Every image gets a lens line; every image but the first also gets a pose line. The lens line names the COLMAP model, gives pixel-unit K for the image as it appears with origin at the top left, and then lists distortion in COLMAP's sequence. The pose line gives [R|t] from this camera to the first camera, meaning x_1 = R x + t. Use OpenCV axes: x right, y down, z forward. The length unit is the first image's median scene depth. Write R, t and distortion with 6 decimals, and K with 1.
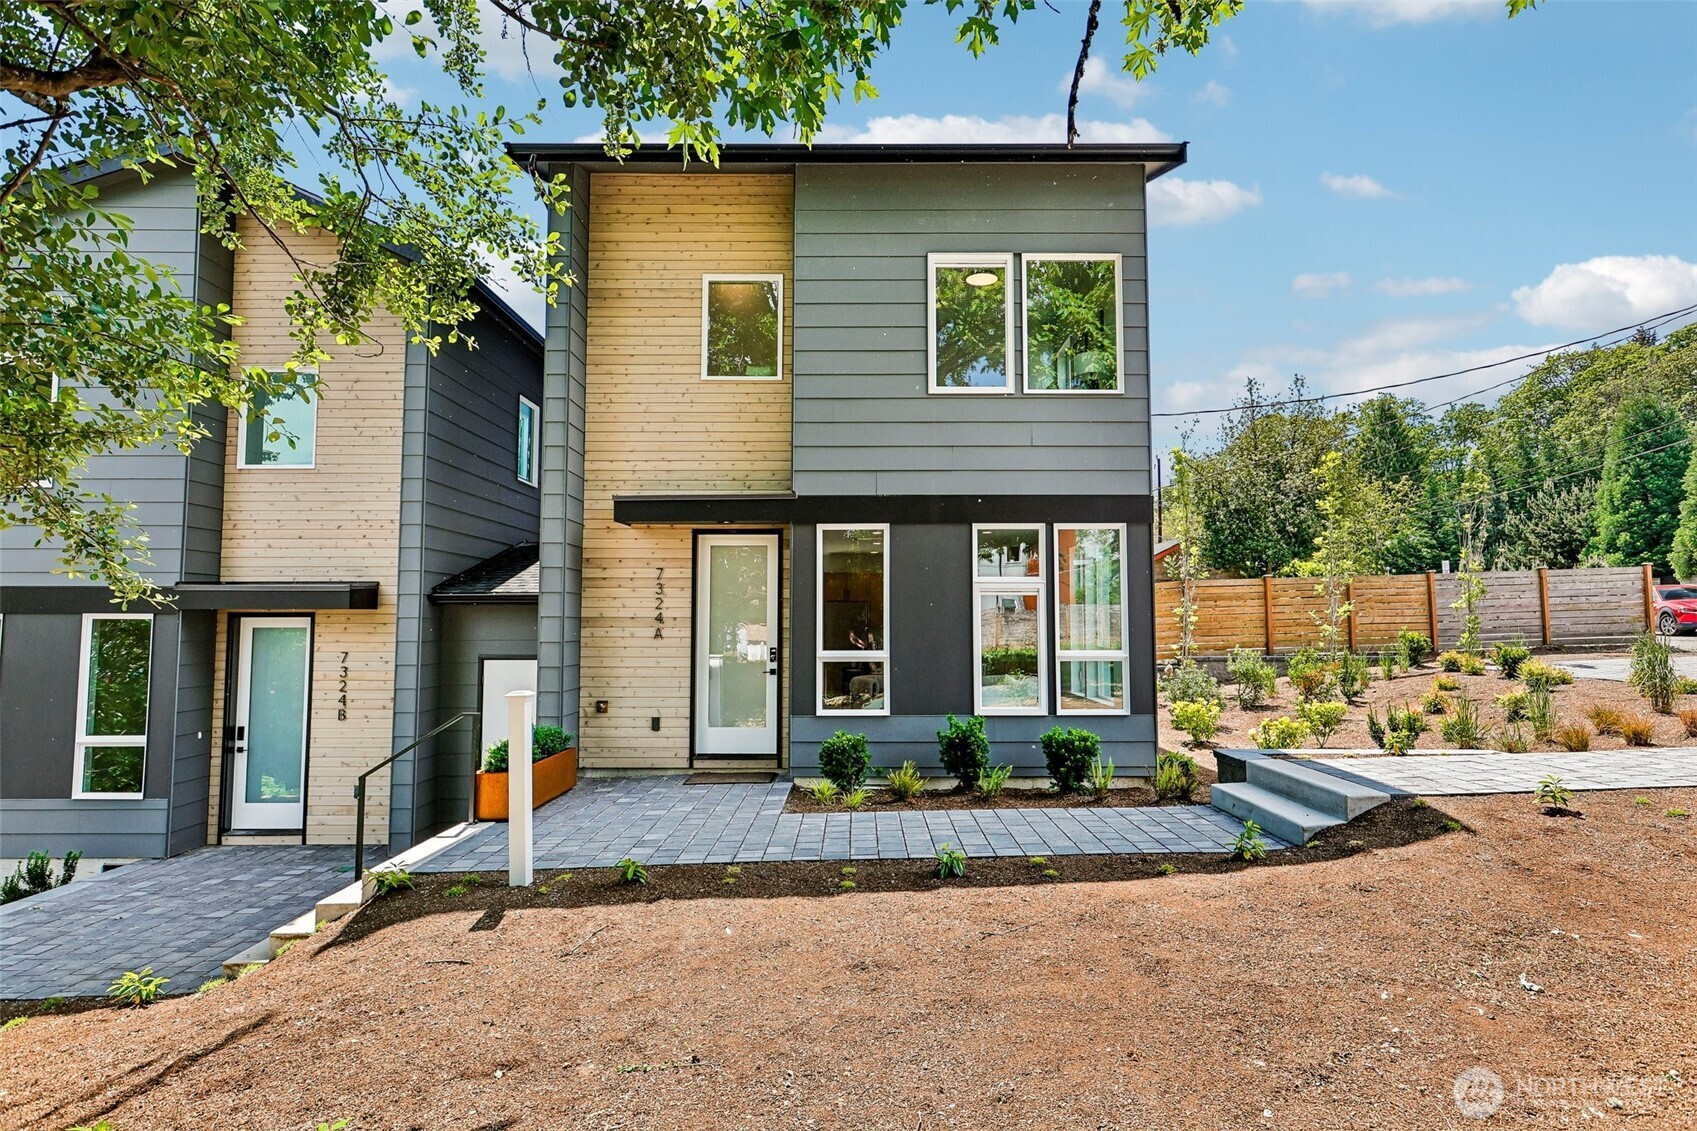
lens RADIAL K [[883.7, 0, 850.4], [0, 883.7, 556.4], [0, 0, 1]] dist [0.005934, 0.001585]
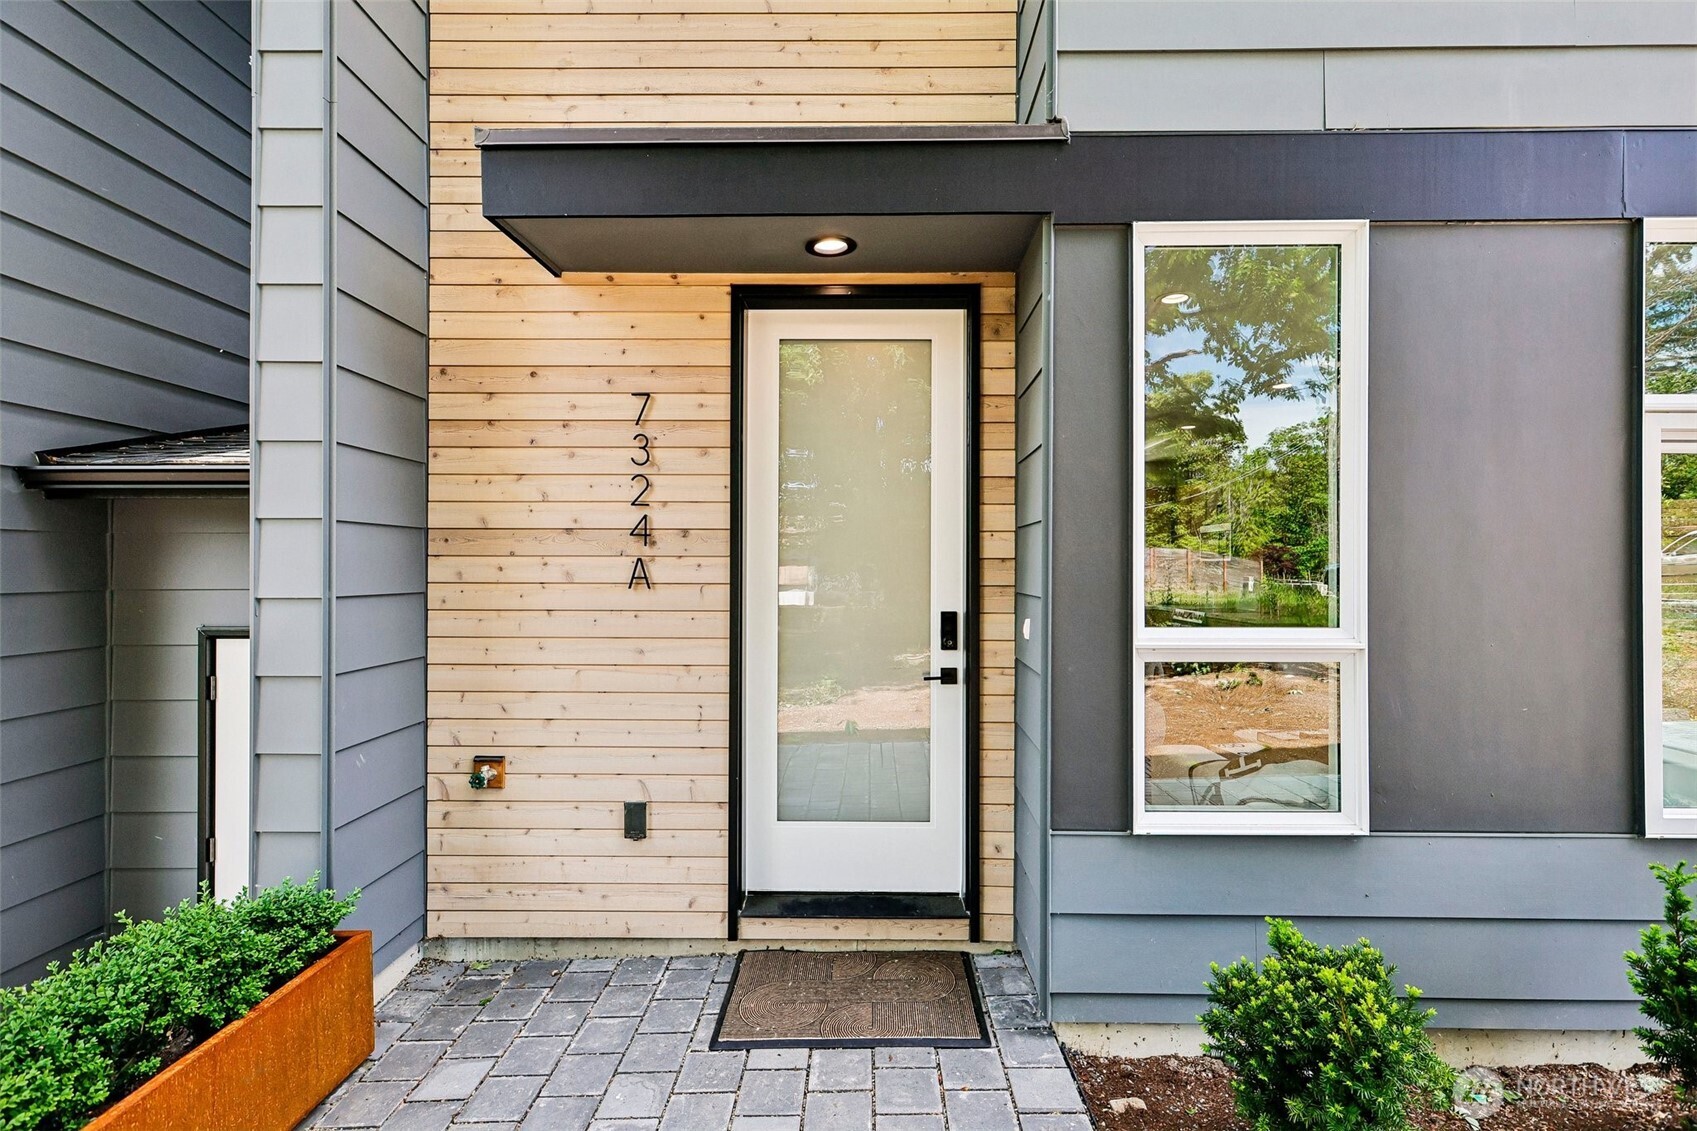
lens RADIAL K [[754.5, 0, 852.4], [0, 754.5, 564.6], [0, 0, 1]] dist [-0.002658, 0.000407]
pose [[0.999989, 0.001833, -0.004232, -0.129092], [-0.001562, 0.998007, 0.063082, 0.064213], [0.004339, -0.063075, 0.997999, 0.693111]]
